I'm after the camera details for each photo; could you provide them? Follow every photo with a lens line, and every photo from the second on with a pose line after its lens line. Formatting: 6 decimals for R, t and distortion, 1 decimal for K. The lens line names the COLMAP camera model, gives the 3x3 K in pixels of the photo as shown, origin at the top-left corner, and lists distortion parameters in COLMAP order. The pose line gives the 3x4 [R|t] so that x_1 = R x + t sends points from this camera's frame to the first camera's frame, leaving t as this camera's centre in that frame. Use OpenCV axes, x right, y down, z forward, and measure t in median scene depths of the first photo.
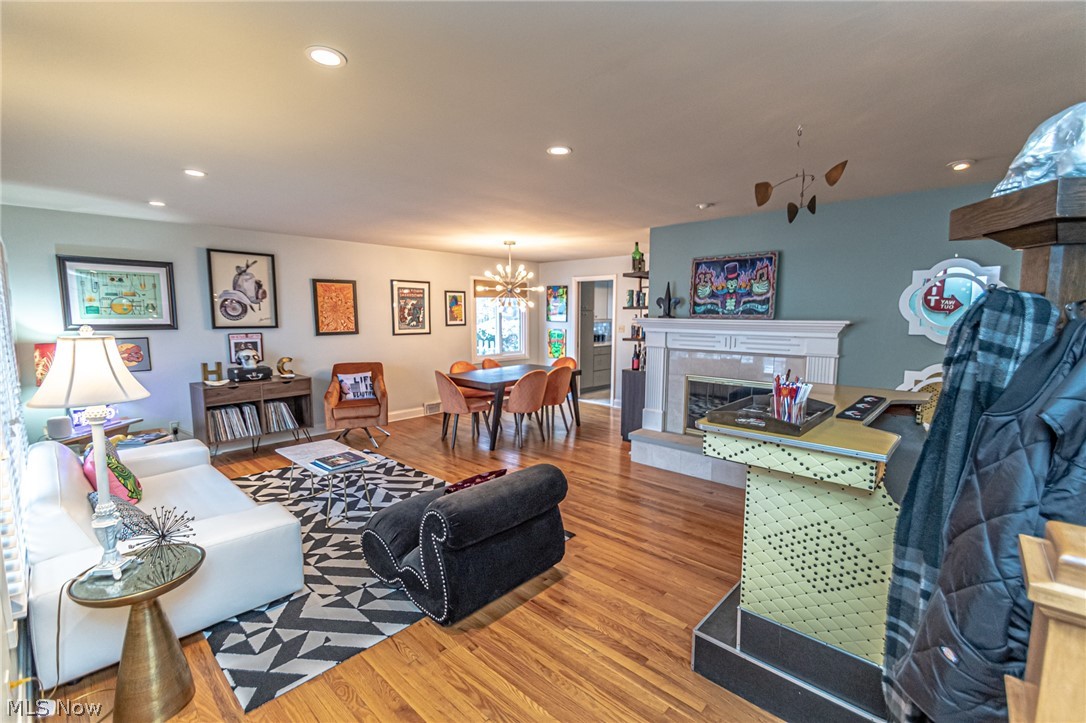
lens RADIAL K [[476.8, 0, 542.7], [0, 476.8, 365.0], [0, 0, 1]] dist [-0.000673, -0.000720]
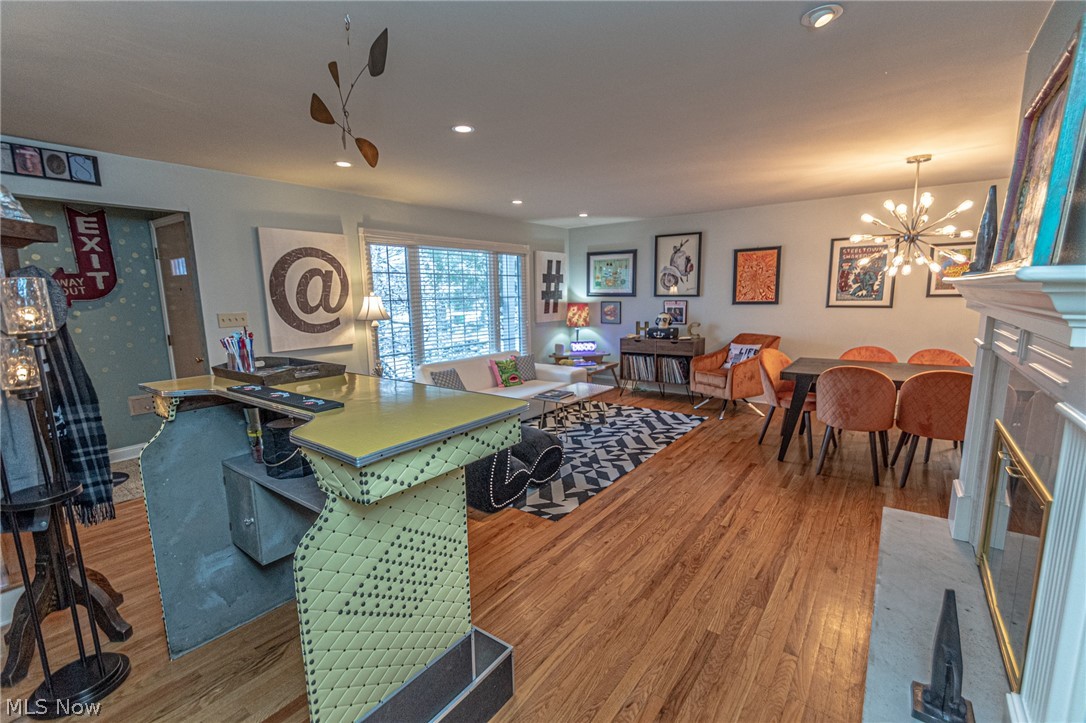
lens RADIAL K [[476.8, 0, 543.1], [0, 476.8, 366.4], [0, 0, 1]] dist [-0.000673, -0.000720]
pose [[0.103988, 0.151796, -0.982927, 0.644230], [-0.089387, 0.985711, 0.142769, -0.048554], [0.990554, 0.073015, 0.116070, 0.585238]]
